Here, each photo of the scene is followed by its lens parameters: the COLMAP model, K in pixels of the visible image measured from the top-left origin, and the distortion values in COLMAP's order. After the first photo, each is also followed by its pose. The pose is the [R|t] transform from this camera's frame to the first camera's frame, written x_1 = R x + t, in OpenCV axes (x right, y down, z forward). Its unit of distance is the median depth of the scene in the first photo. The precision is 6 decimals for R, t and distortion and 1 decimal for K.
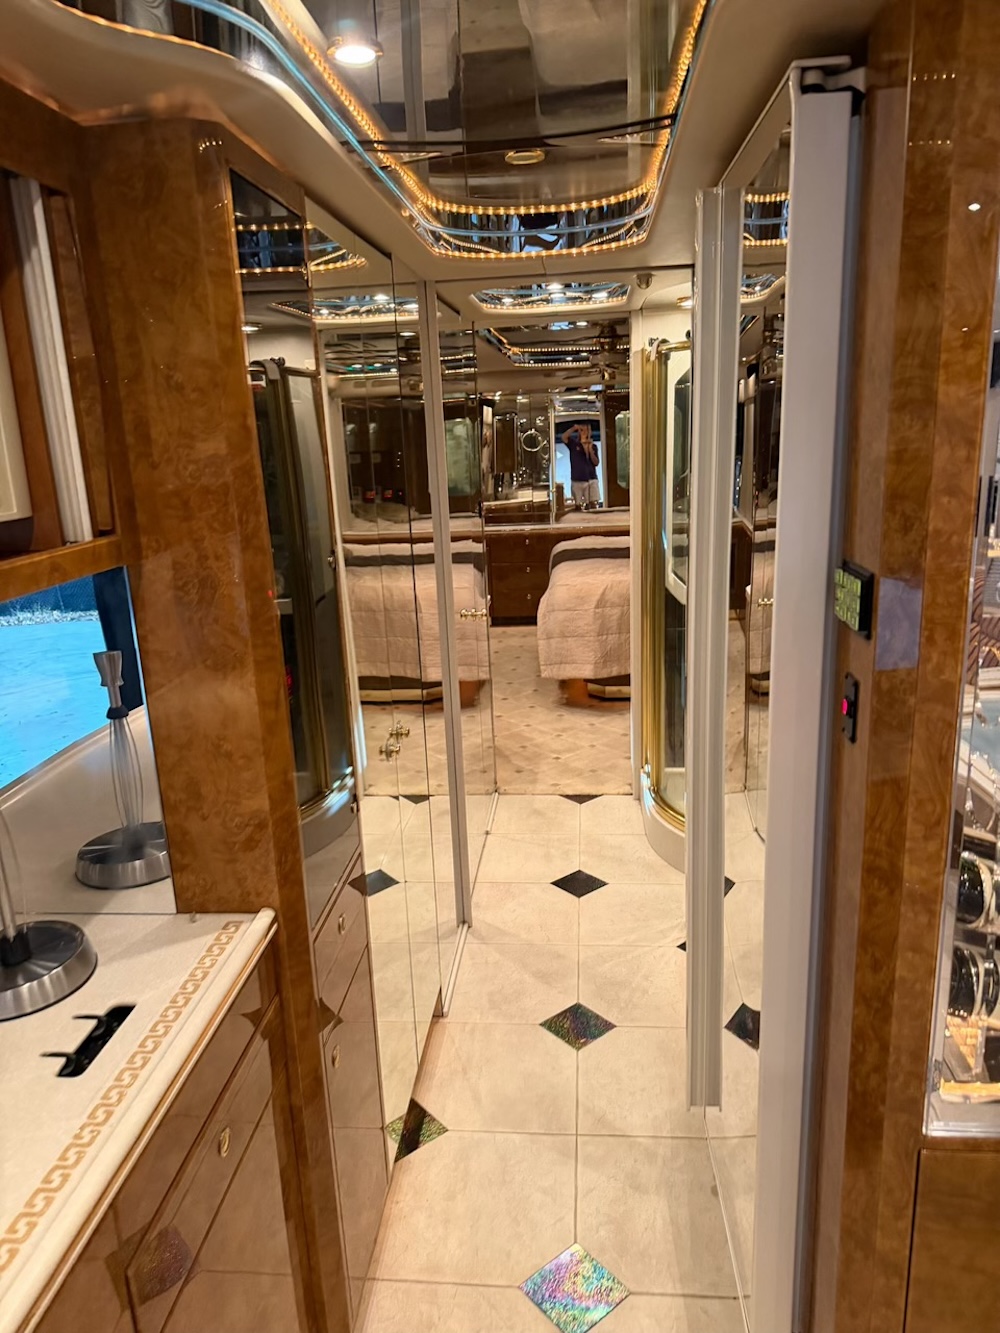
lens RADIAL K [[937.0, 0, 504.9], [0, 937.0, 703.9], [0, 0, 1]] dist [0.060560, -0.086347]
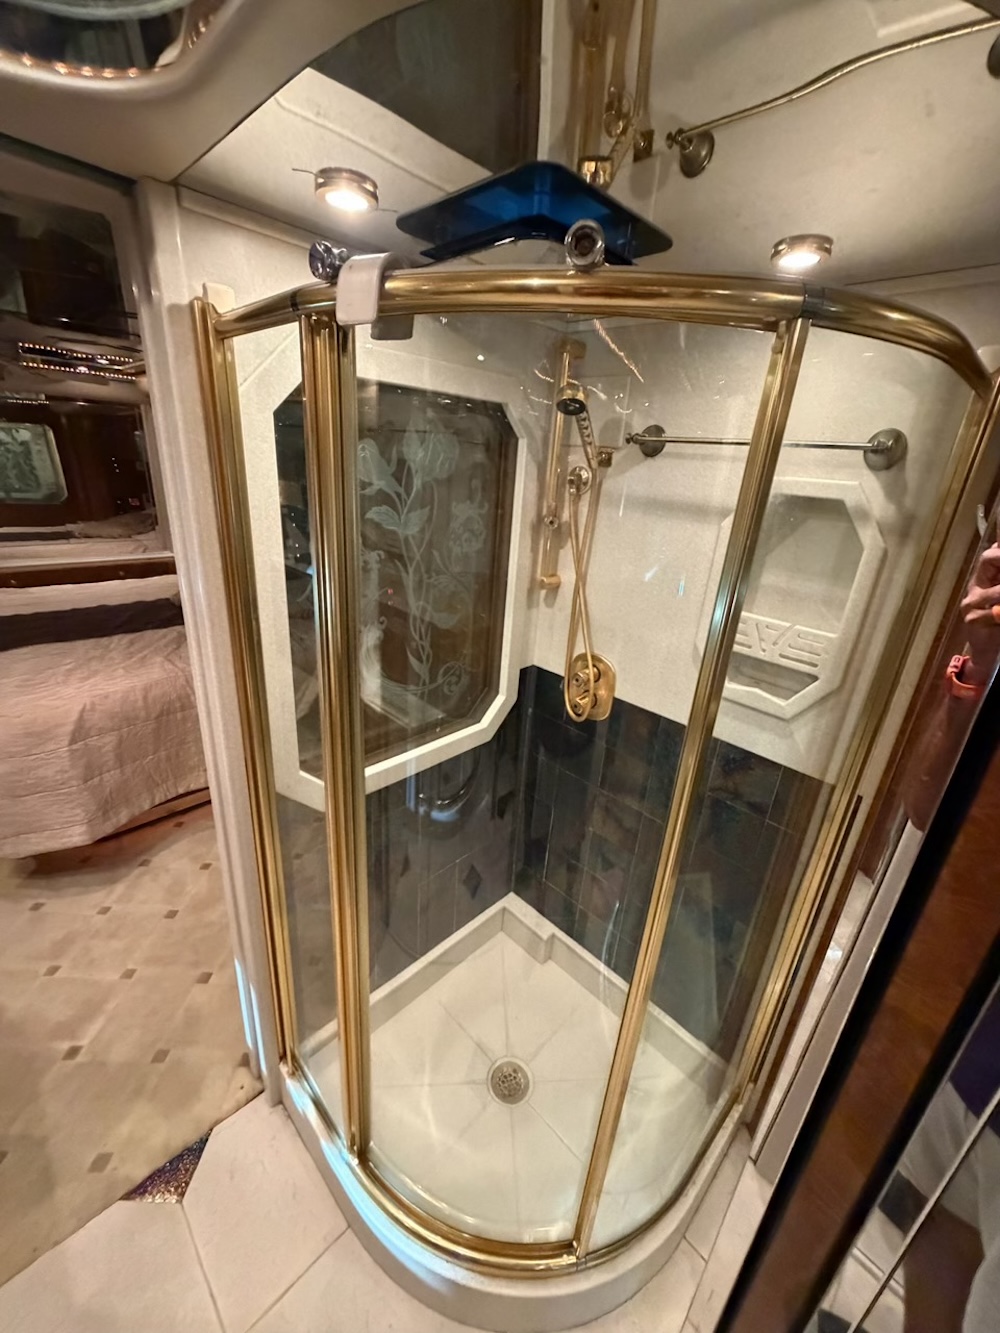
lens RADIAL K [[532.5, 0, 493.4], [0, 532.5, 664.8], [0, 0, 1]] dist [0.001402, 0.000132]
pose [[0.645468, -0.190991, 0.739522, 0.023443], [0.122671, 0.981584, 0.146437, -0.173755], [-0.753872, -0.003803, 0.657010, 0.540338]]
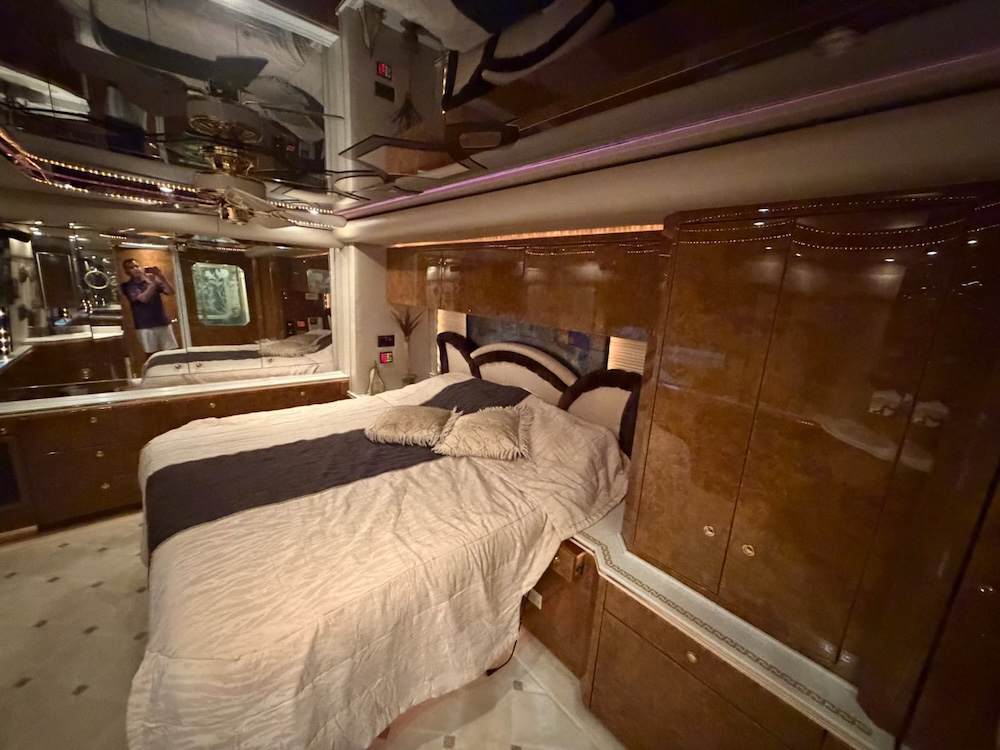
lens RADIAL K [[399.5, 0, 497.1], [0, 399.5, 376.1], [0, 0, 1]] dist [0.001402, 0.000132]
pose [[0.701792, -0.075875, 0.708329, 0.037672], [0.112470, 0.993643, -0.004995, -0.245926], [-0.703447, 0.083171, 0.705864, 0.777921]]
